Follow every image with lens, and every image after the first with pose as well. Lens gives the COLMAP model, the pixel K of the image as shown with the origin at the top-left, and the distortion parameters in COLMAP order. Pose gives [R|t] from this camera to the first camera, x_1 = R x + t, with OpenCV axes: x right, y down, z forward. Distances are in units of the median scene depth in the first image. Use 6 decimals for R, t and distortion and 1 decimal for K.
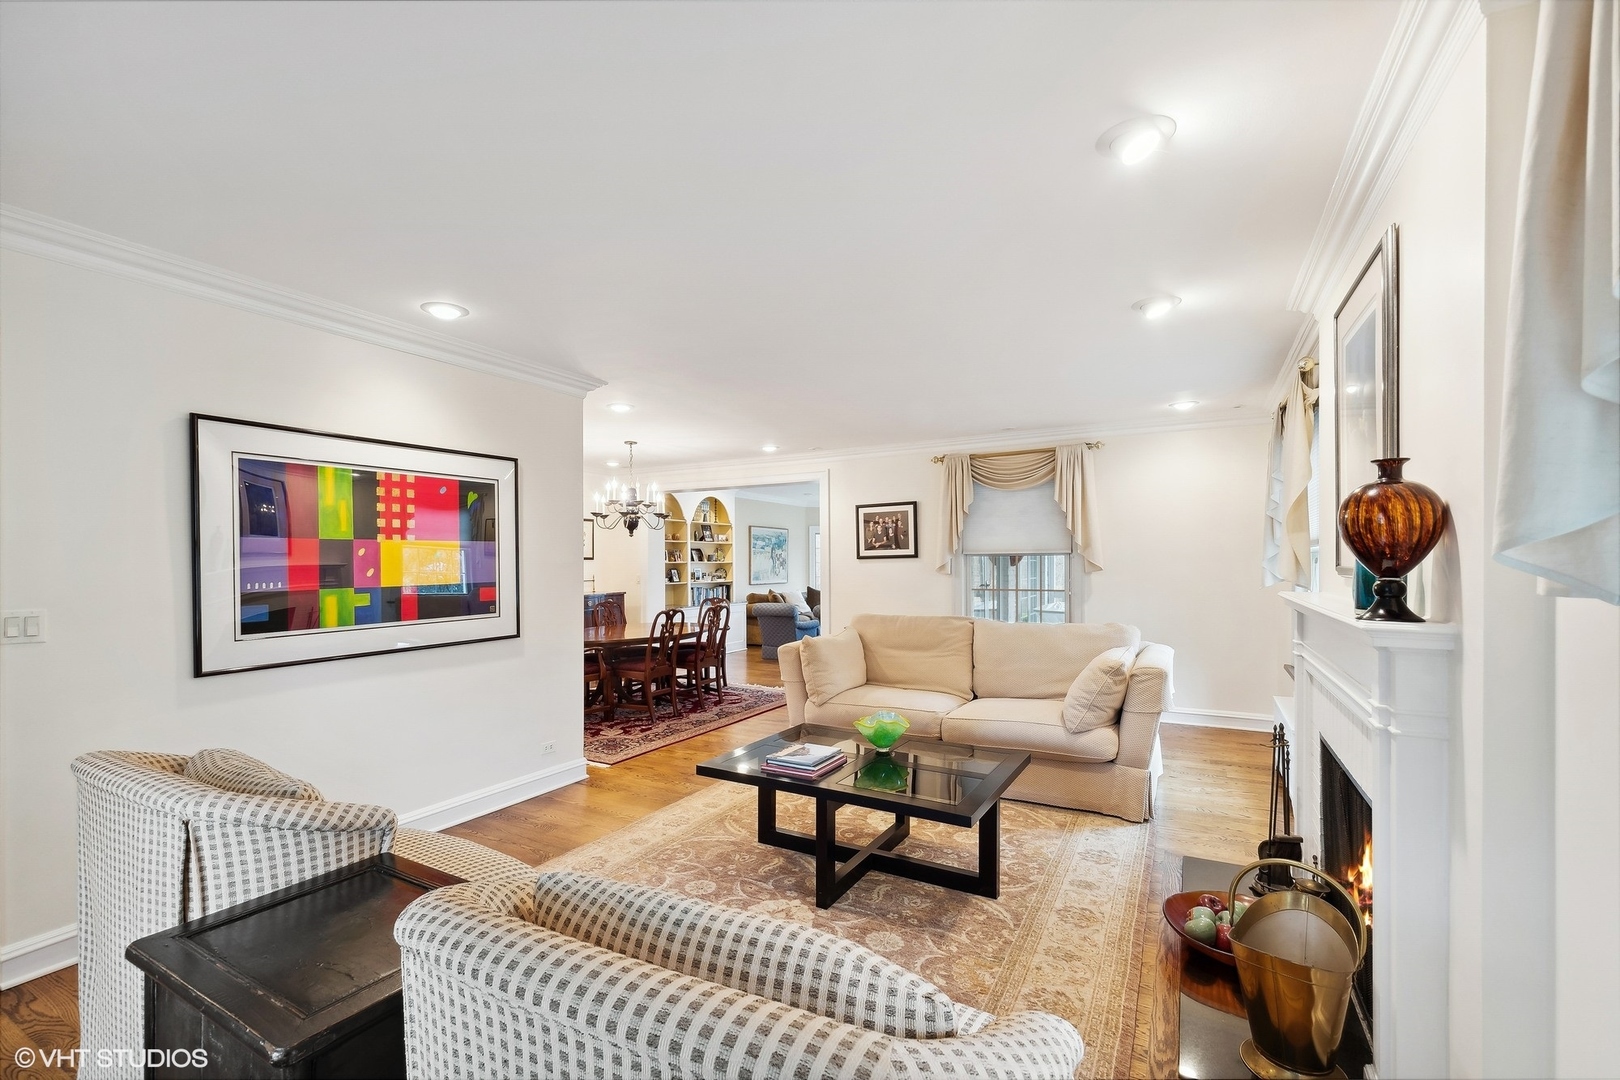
lens RADIAL K [[719.1, 0, 805.6], [0, 719.1, 555.7], [0, 0, 1]] dist [-0.001444, 0.000022]
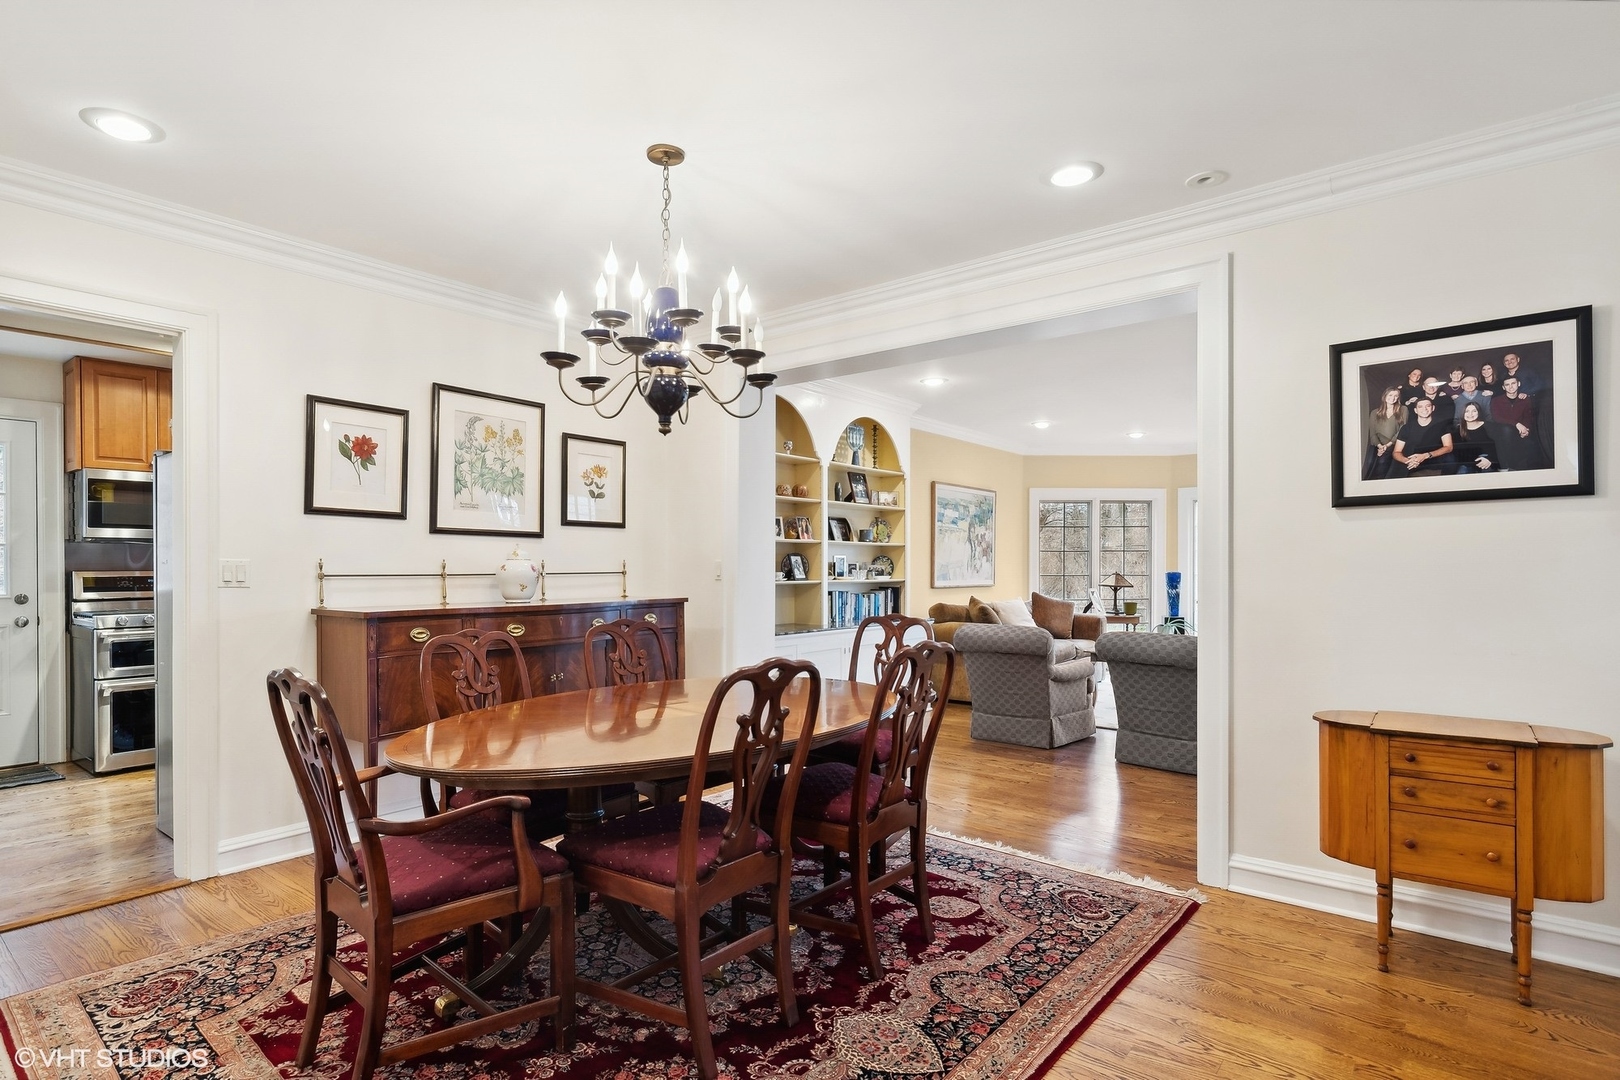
lens RADIAL K [[862.3, 0, 814.7], [0, 862.3, 546.4], [0, 0, 1]] dist [-0.002181, -0.000086]
pose [[0.986345, 0.004004, -0.164641, -0.067085], [-0.006098, 0.999907, -0.012216, 0.019760], [0.164577, 0.013054, 0.986278, 0.387685]]
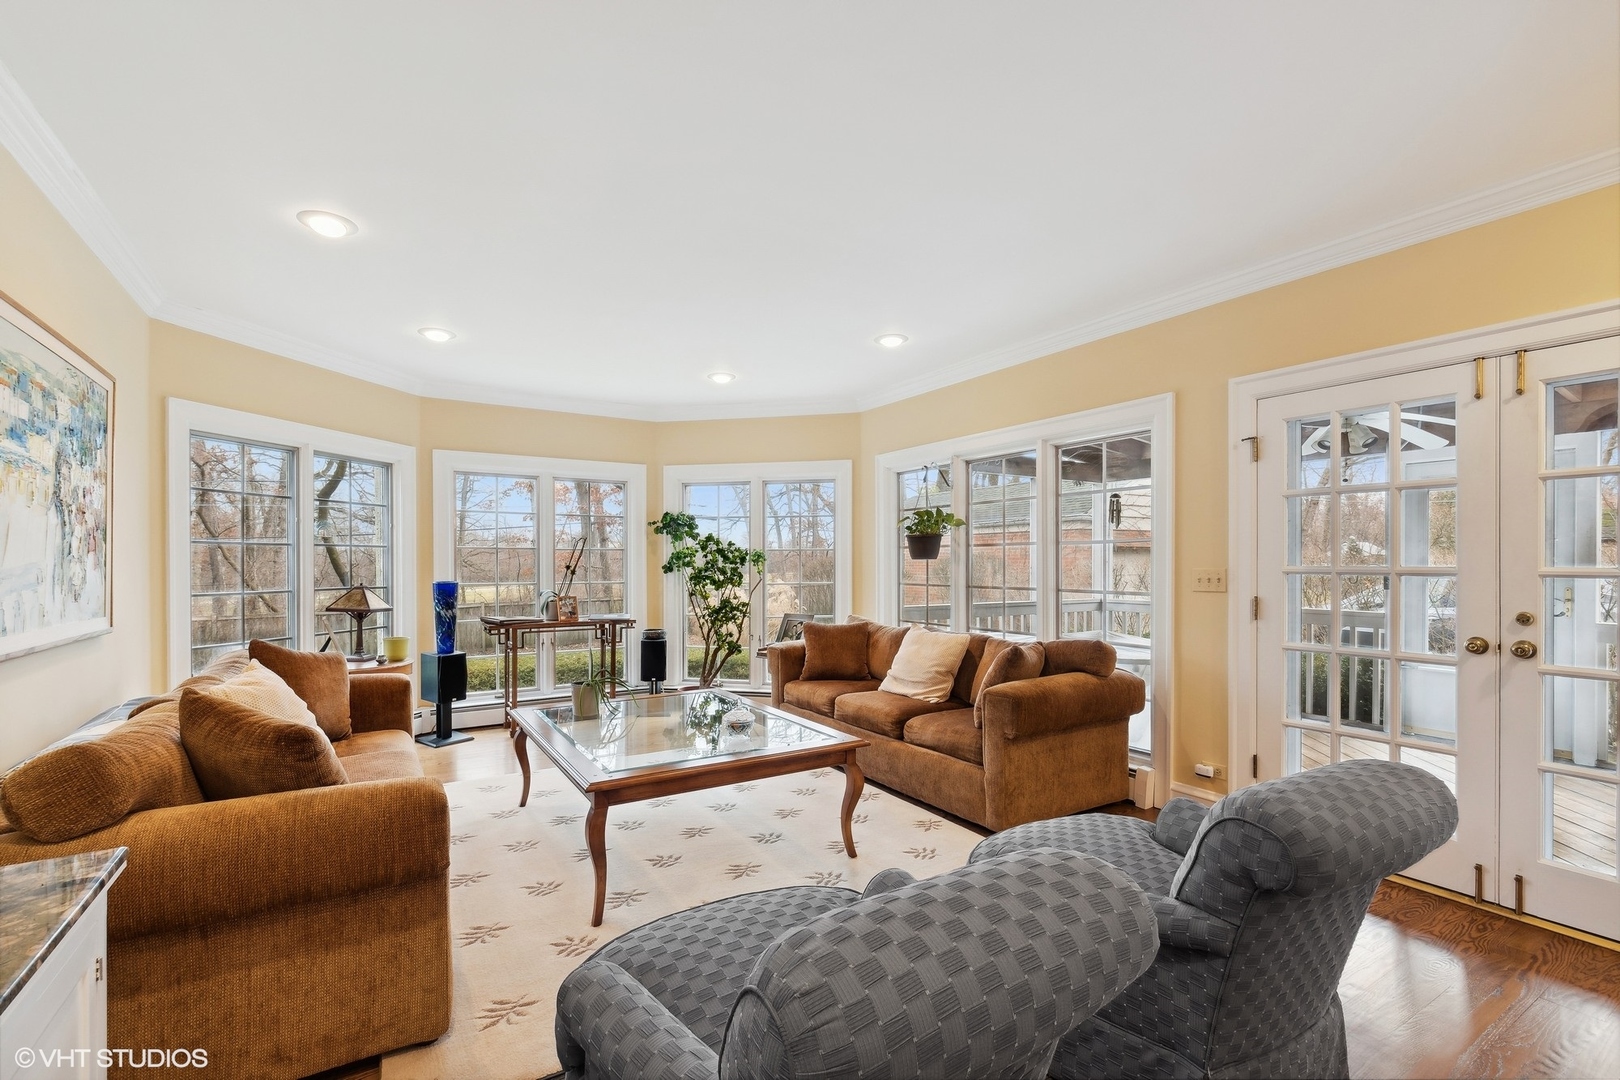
lens RADIAL K [[719.1, 0, 806.2], [0, 719.1, 554.7], [0, 0, 1]] dist [-0.001444, 0.000022]
pose [[0.474772, 0.008309, 0.880069, -0.140994], [0.006223, 0.999899, -0.012798, 0.023426], [-0.880087, 0.011553, 0.474672, 0.911192]]
